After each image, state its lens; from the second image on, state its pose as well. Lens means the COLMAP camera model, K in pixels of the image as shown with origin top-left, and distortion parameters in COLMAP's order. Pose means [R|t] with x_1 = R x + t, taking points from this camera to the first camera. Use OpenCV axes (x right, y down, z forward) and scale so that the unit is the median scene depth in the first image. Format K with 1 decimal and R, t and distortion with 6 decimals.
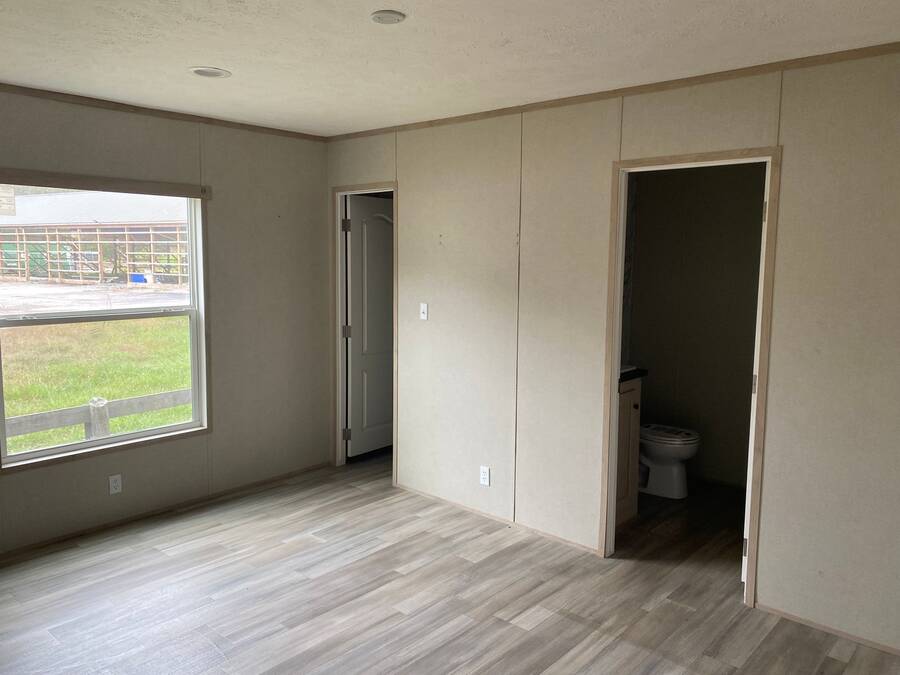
lens RADIAL K [[678.0, 0, 449.4], [0, 678.0, 326.3], [0, 0, 1]] dist [0.062773, -0.066630]
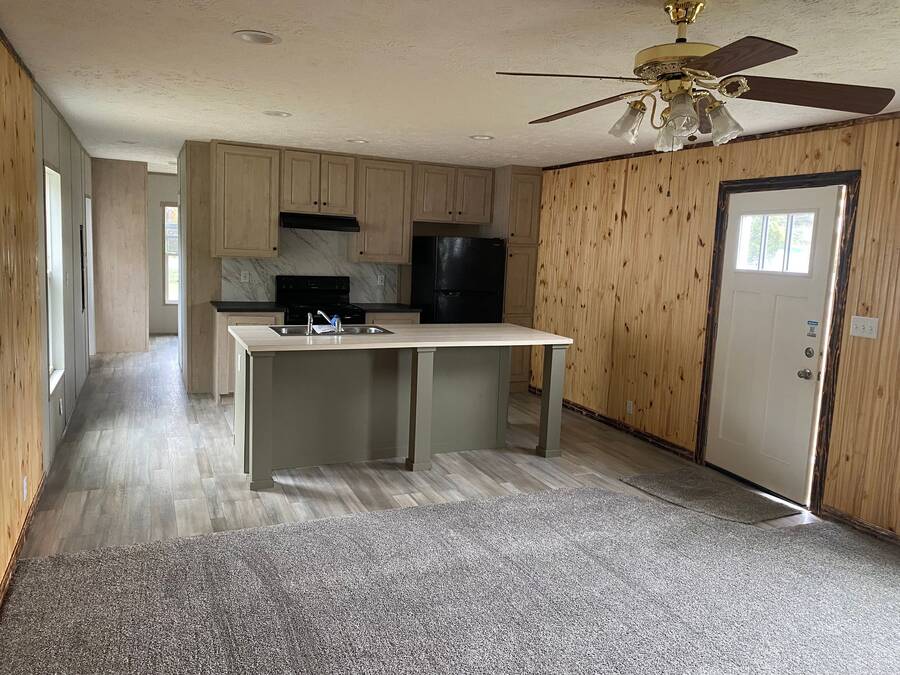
lens RADIAL K [[678.0, 0, 449.4], [0, 678.0, 326.3], [0, 0, 1]] dist [0.062773, -0.066630]
pose [[-0.413478, 0.079273, -0.907057, 1.329738], [-0.140718, 0.978670, 0.149678, -0.140410], [0.899575, 0.189527, -0.393503, 1.586009]]
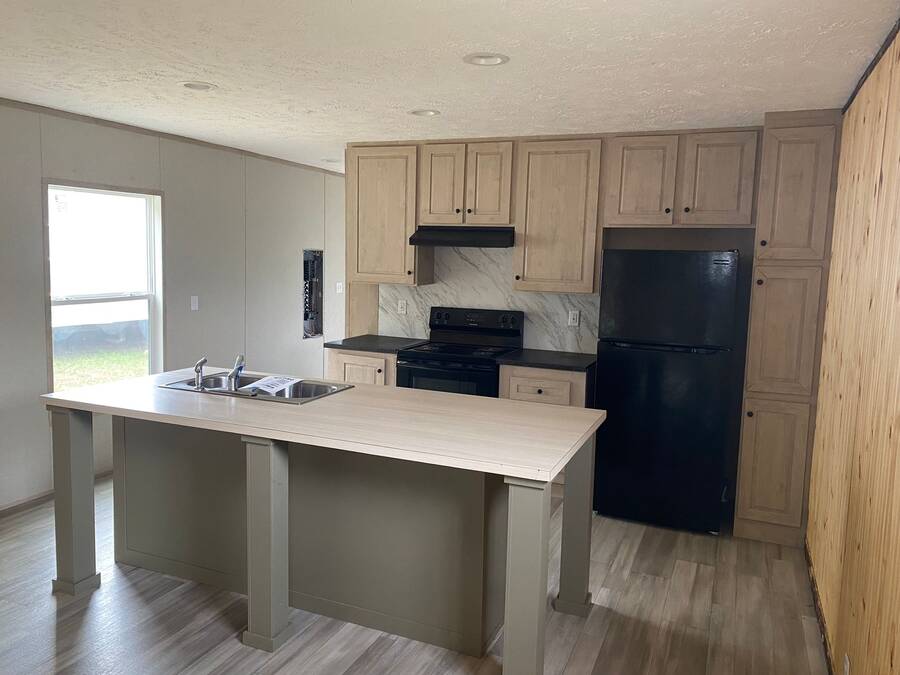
lens RADIAL K [[678.0, 0, 449.4], [0, 678.0, 326.3], [0, 0, 1]] dist [0.062773, -0.066630]
pose [[-0.950166, -0.000793, -0.311743, -0.019325], [-0.066376, 0.977582, 0.199820, -0.194352], [0.304596, 0.210555, -0.928918, 1.821235]]
